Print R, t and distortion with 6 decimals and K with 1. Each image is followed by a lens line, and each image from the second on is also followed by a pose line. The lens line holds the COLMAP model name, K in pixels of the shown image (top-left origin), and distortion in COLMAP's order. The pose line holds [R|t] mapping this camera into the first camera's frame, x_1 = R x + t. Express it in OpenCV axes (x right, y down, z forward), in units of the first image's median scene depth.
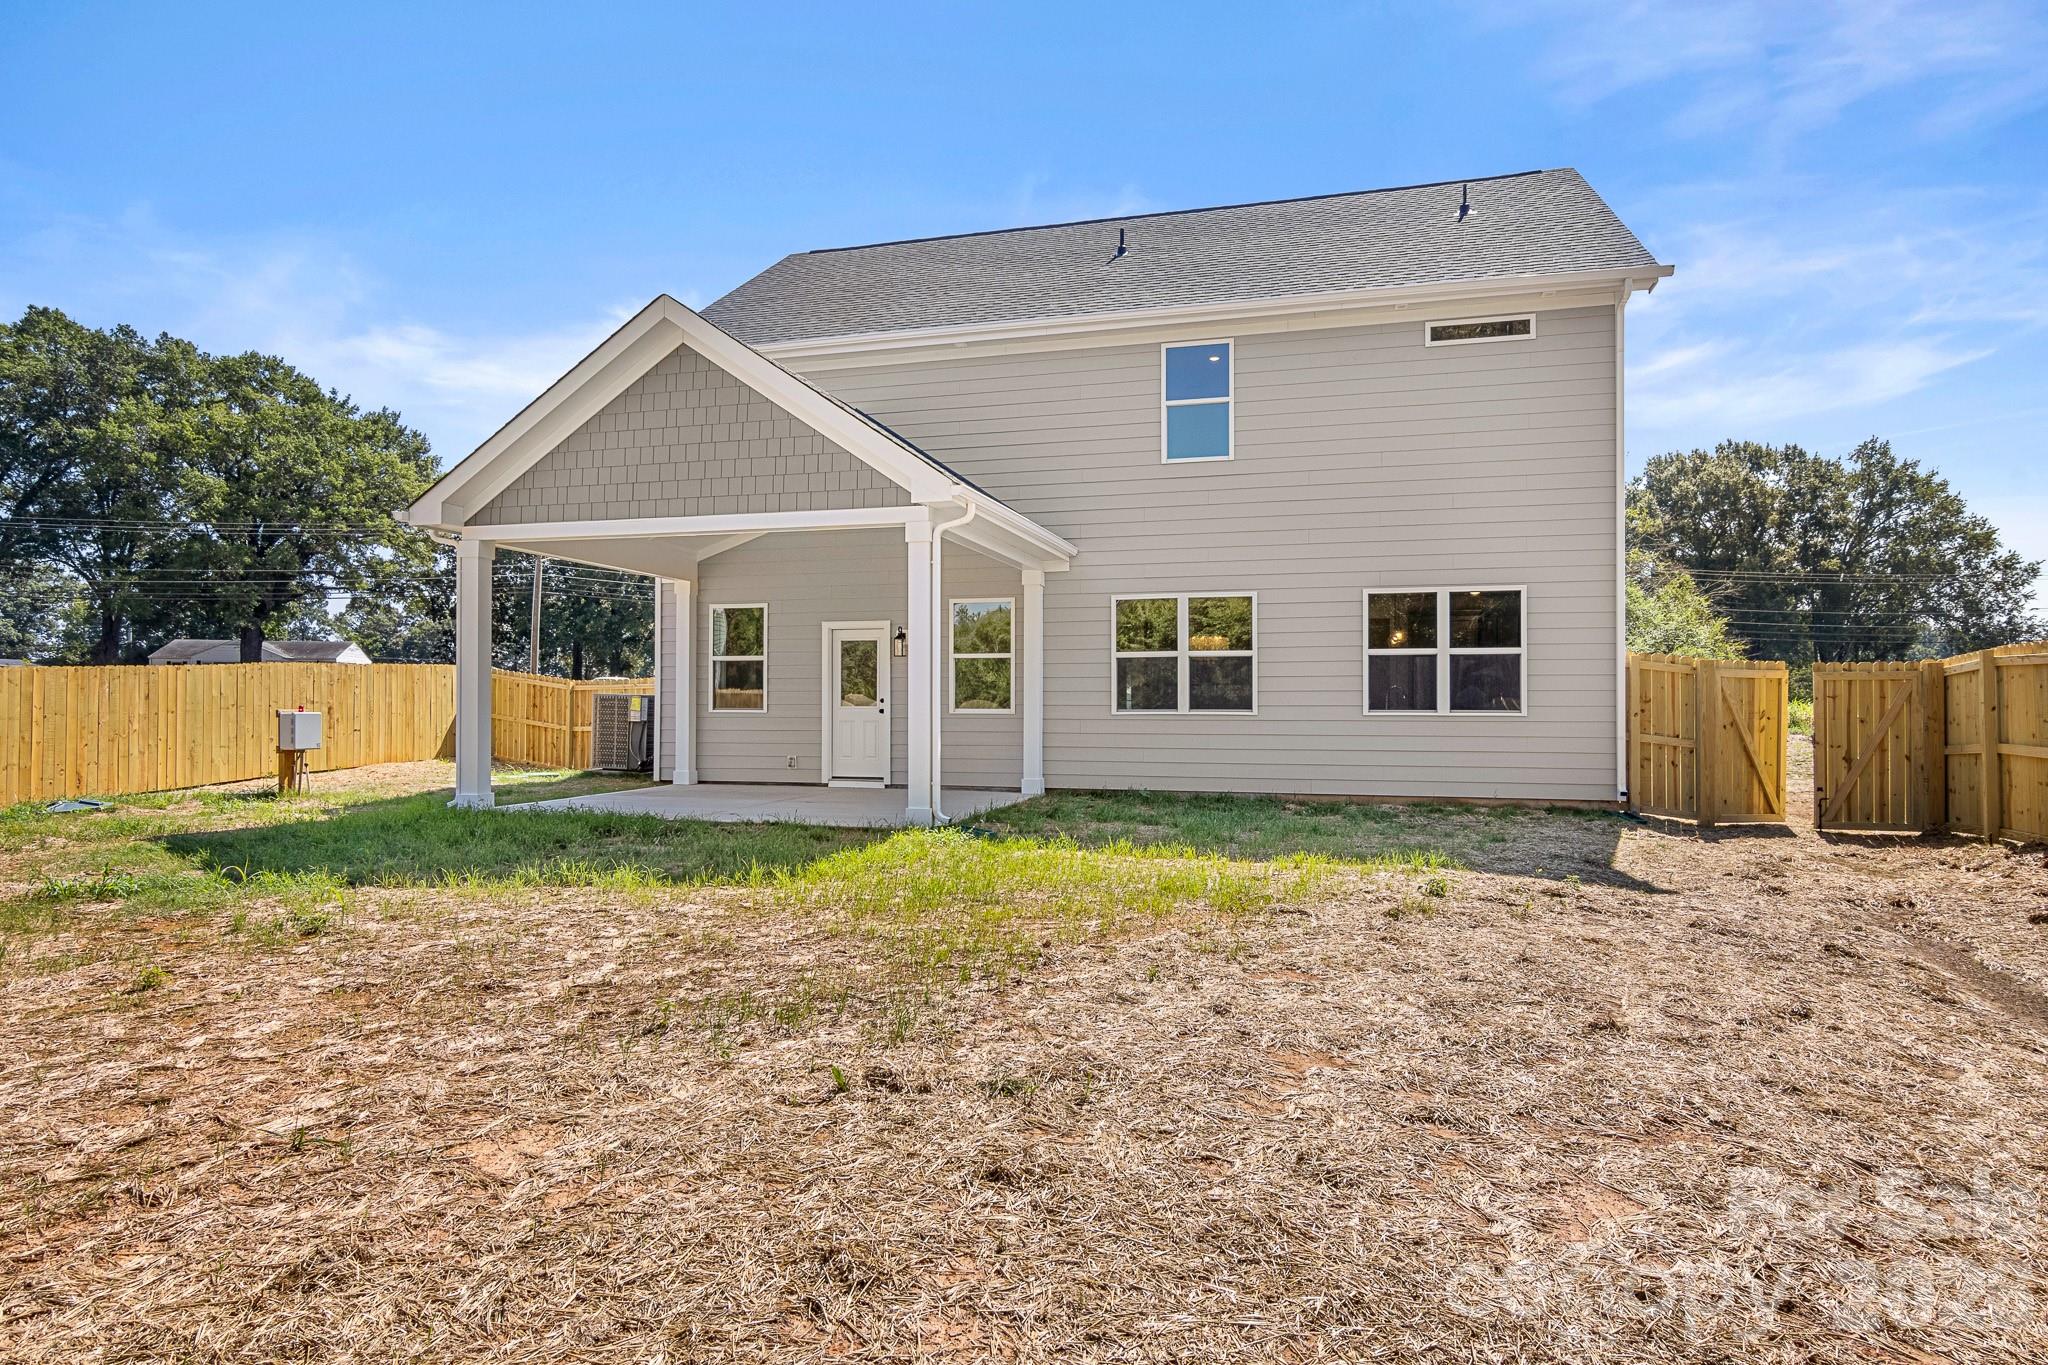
lens RADIAL K [[1108.7, 0, 967.5], [0, 1108.7, 686.6], [0, 0, 1]] dist [-0.009694, 0.000347]
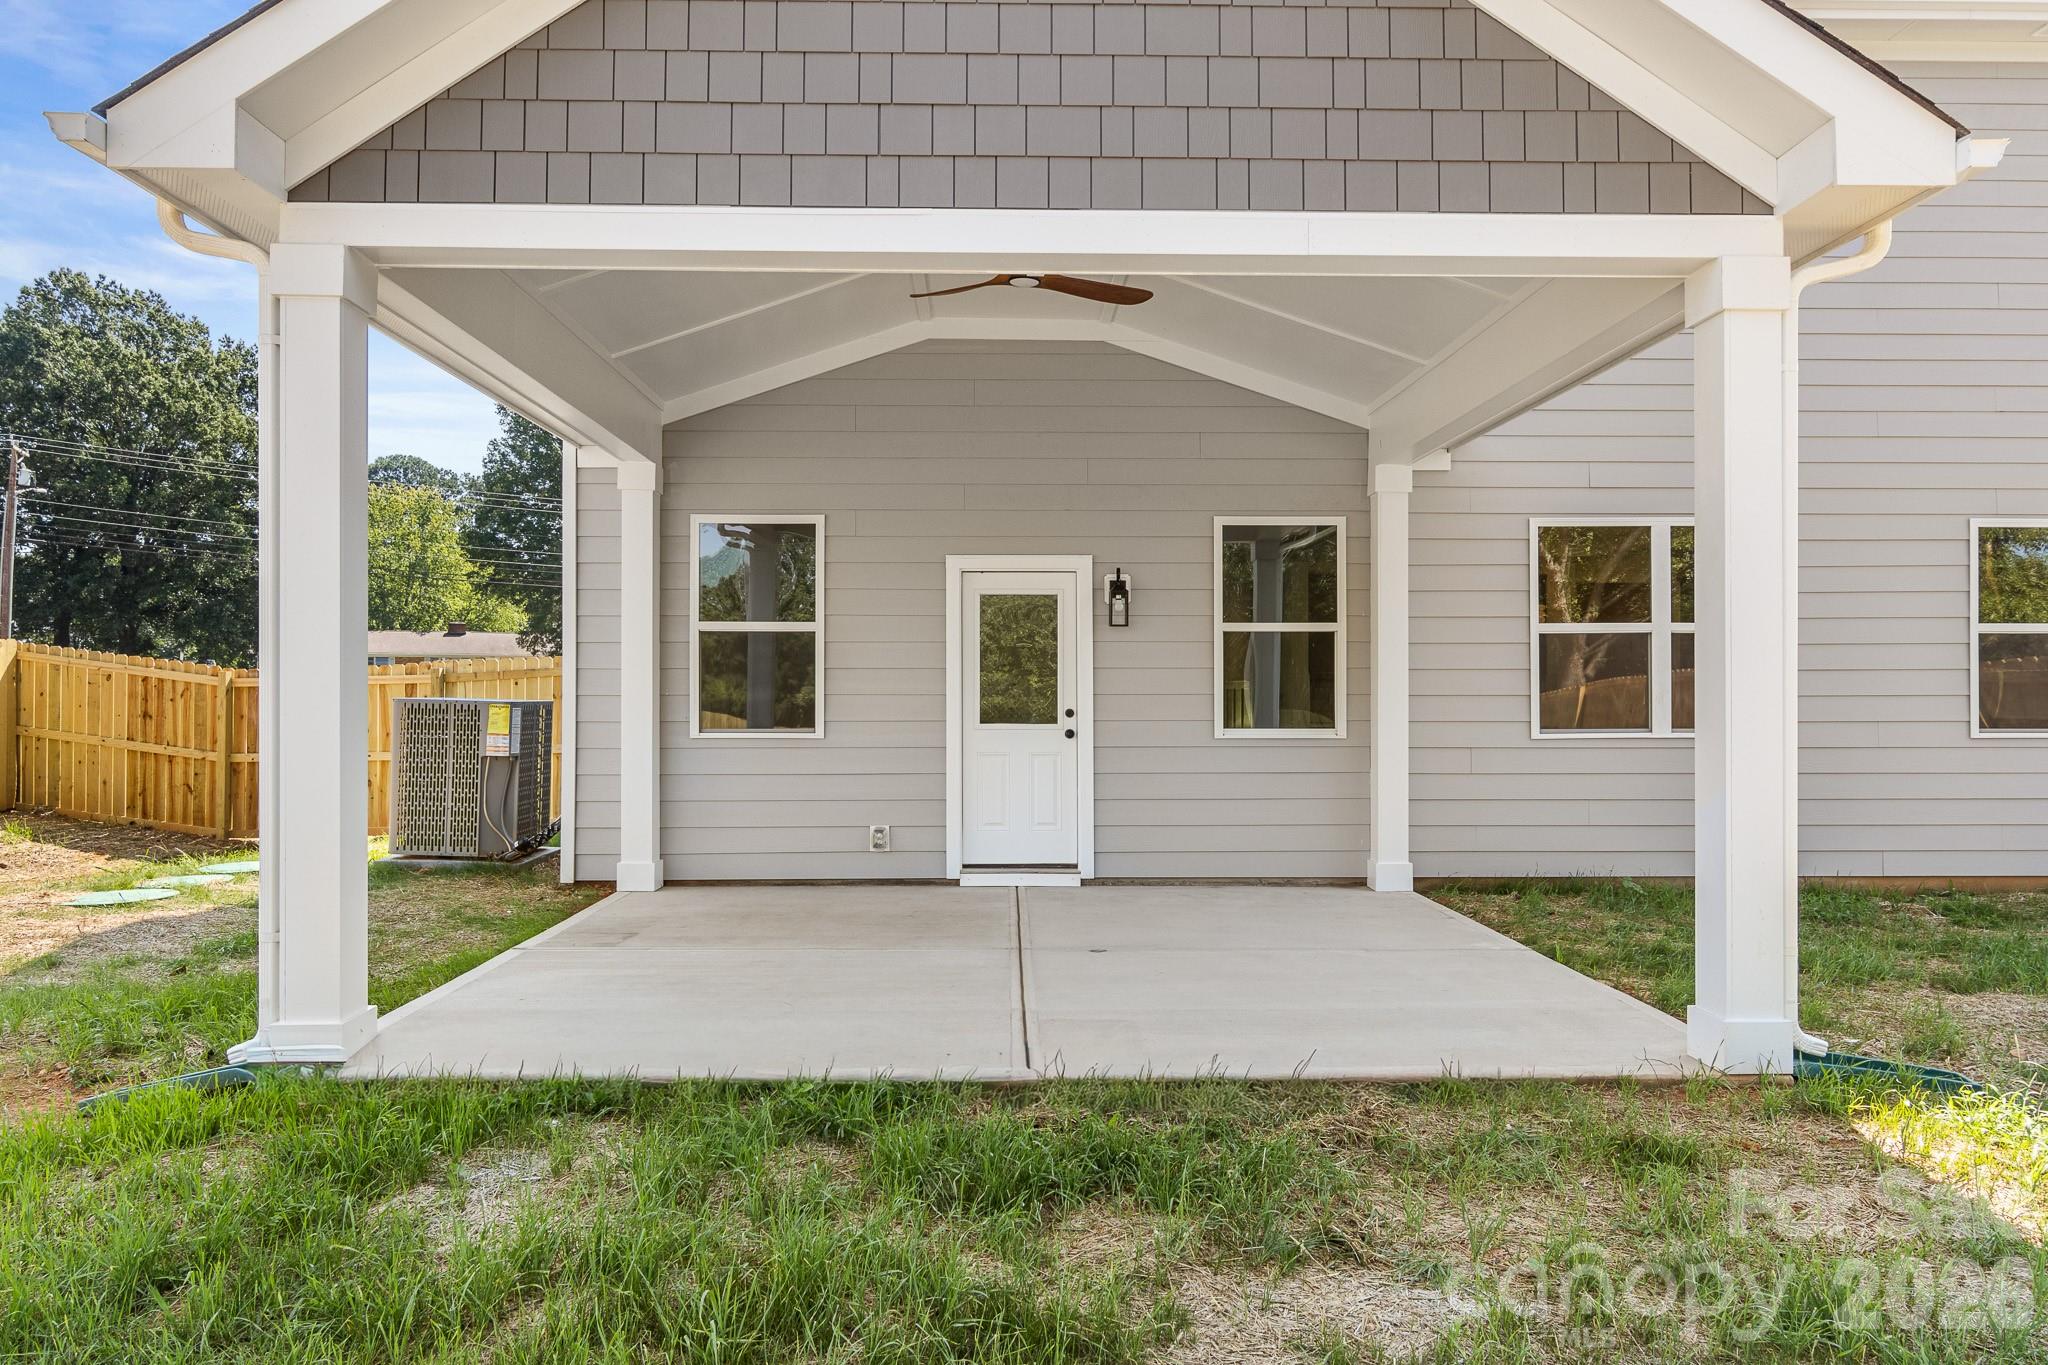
lens RADIAL K [[1323.7, 0, 1031.0], [0, 1323.7, 689.0], [0, 0, 1]] dist [-0.007347, 0.008664]
pose [[0.956857, 0.000089, 0.290560, -0.267524], [-0.002674, 0.999960, 0.008499, -0.003621], [-0.290548, -0.008909, 0.956819, 0.419072]]
